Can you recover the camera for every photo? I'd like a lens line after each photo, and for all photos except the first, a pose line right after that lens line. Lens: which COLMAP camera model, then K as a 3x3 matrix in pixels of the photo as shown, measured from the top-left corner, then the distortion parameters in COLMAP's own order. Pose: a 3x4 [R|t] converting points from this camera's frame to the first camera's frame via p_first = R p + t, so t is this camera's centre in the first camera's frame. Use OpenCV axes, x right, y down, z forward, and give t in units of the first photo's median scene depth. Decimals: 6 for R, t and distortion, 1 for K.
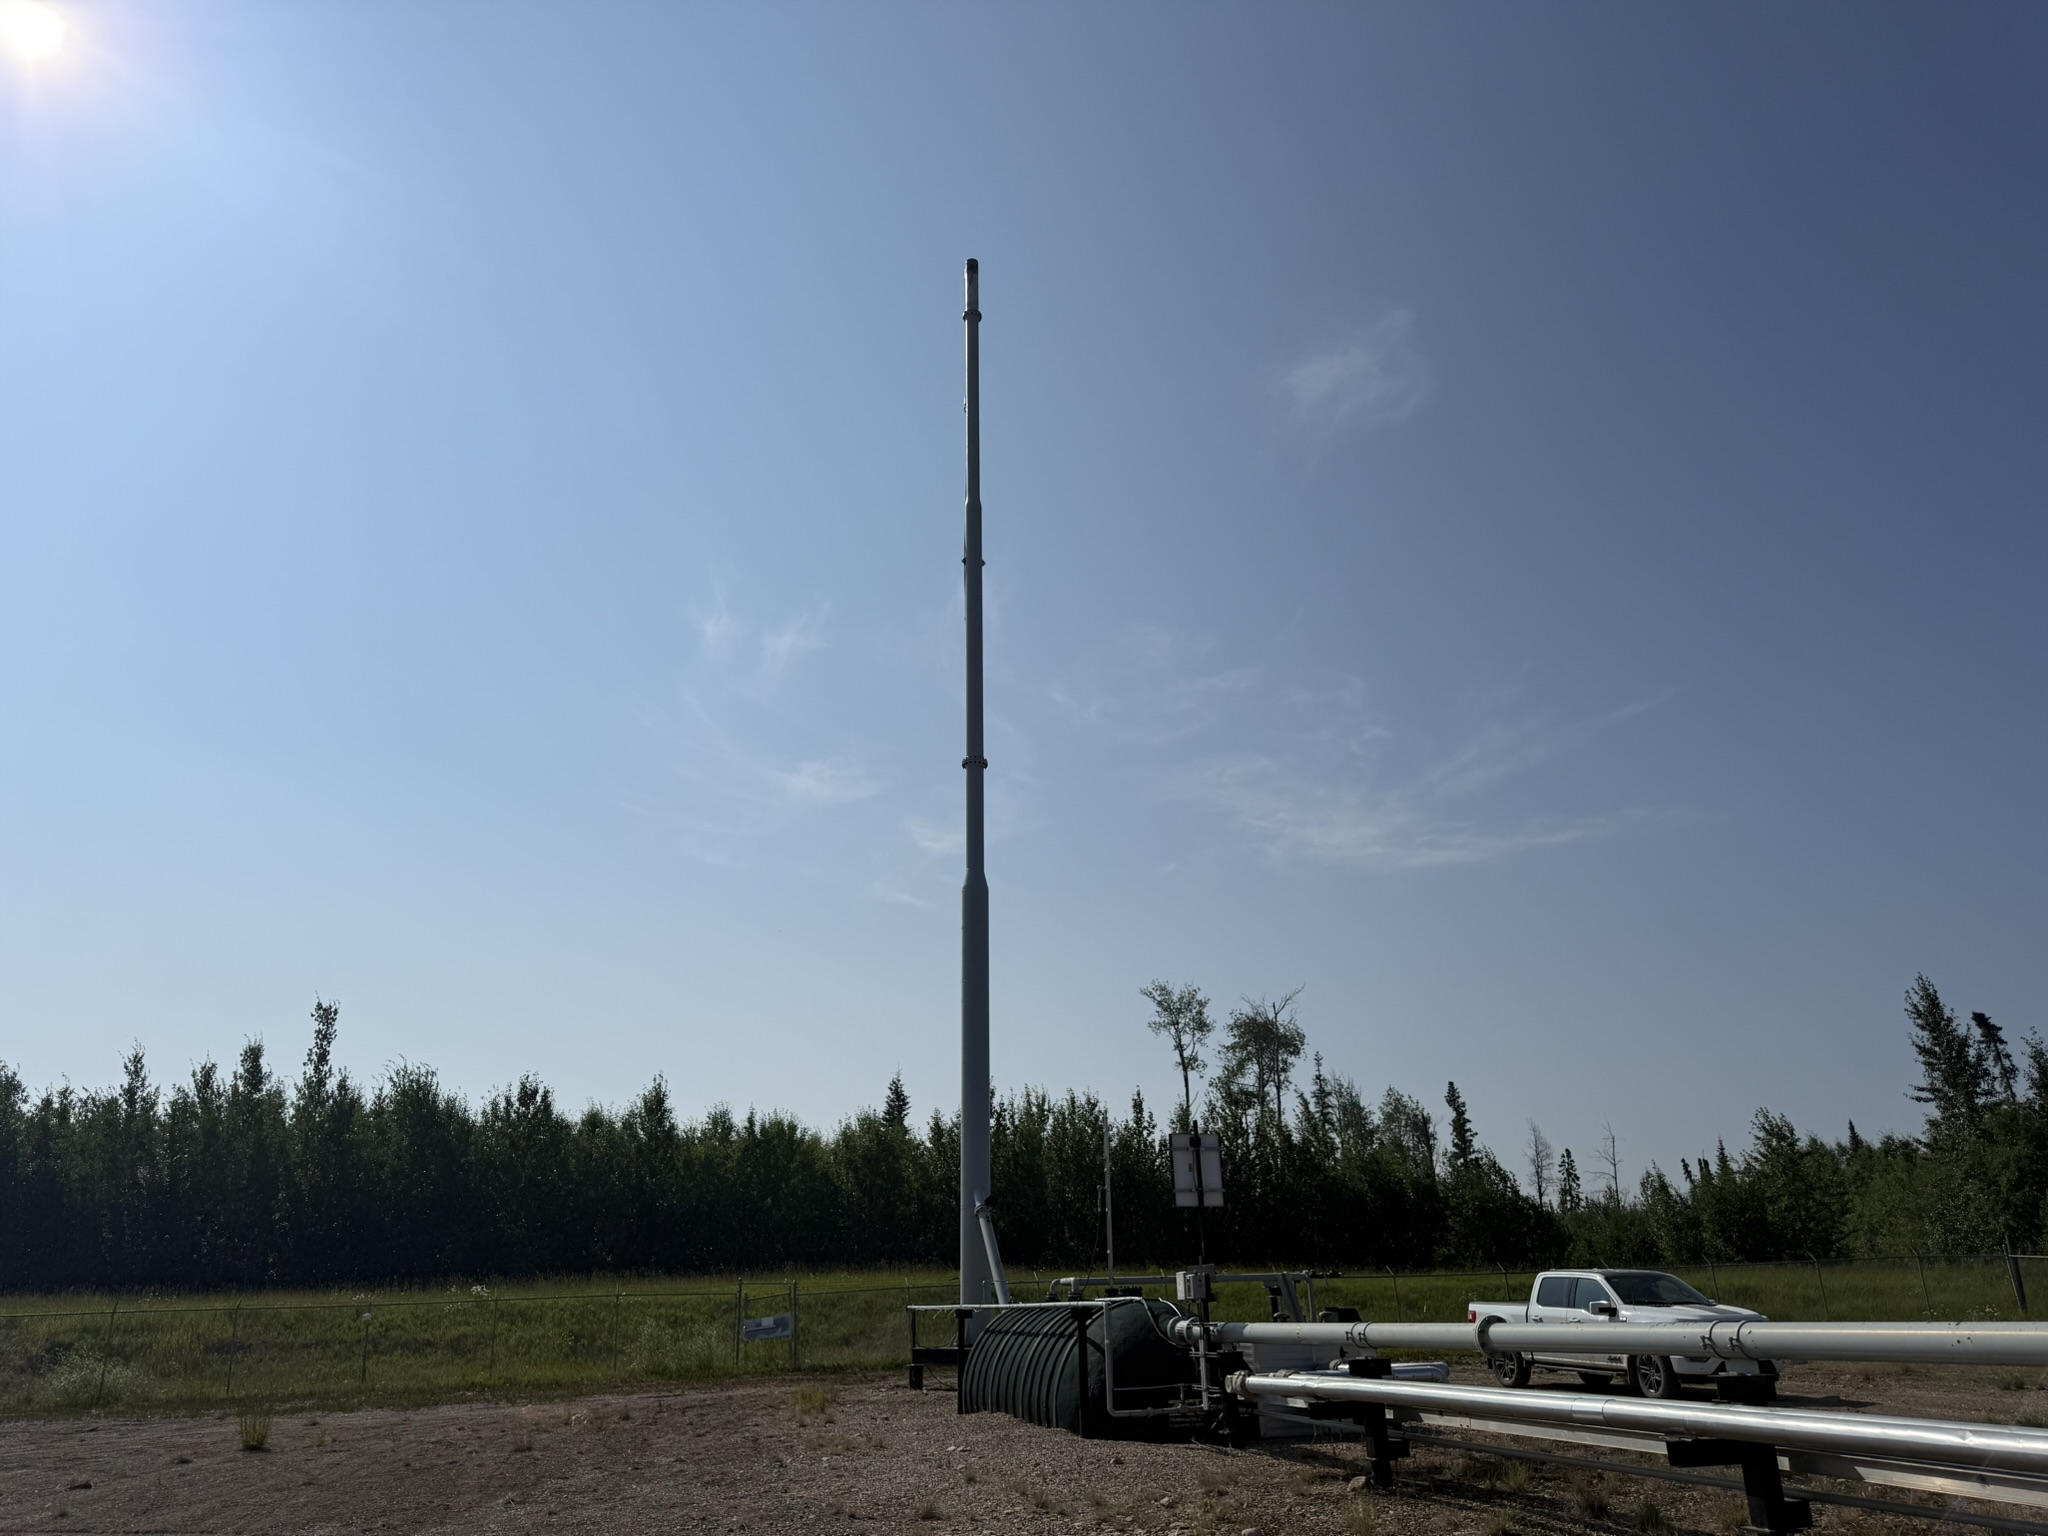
lens RADIAL K [[1448.4, 0, 1053.3], [0, 1448.4, 764.0], [0, 0, 1]] dist [0.102217, -0.127609]
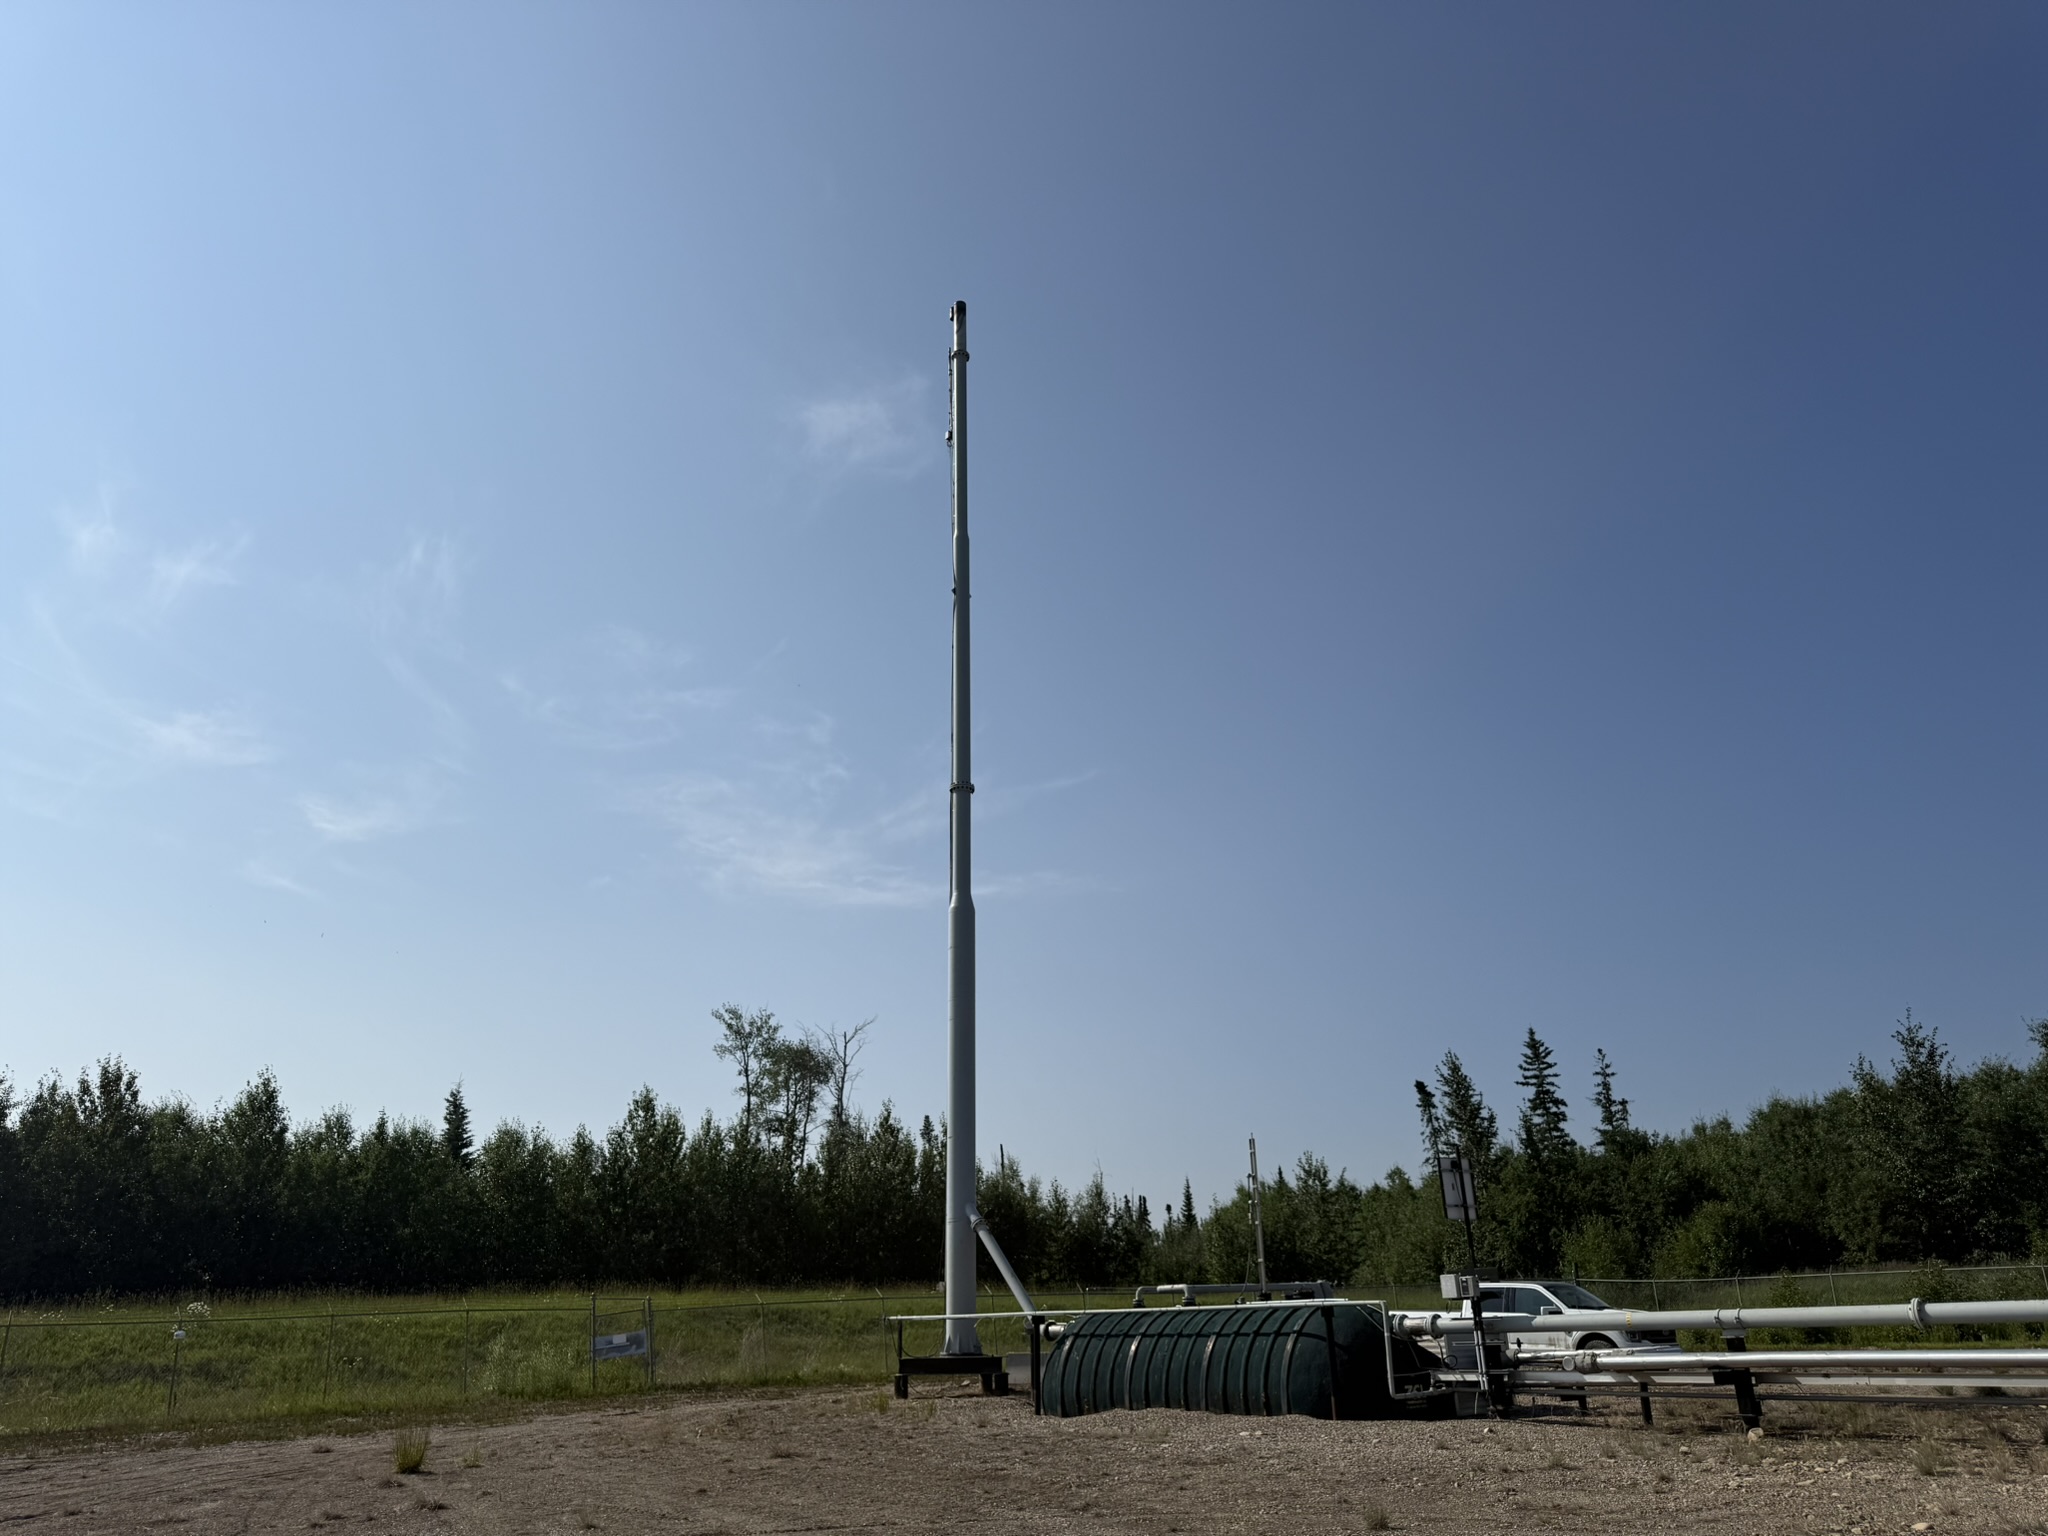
lens RADIAL K [[1448.4, 0, 1049.9], [0, 1448.4, 763.6], [0, 0, 1]] dist [0.102217, -0.127609]
pose [[0.913640, 0.142708, 0.380652, -0.190311], [-0.134595, 0.989737, -0.048001, 0.011183], [-0.383595, -0.007378, 0.923472, 0.010973]]
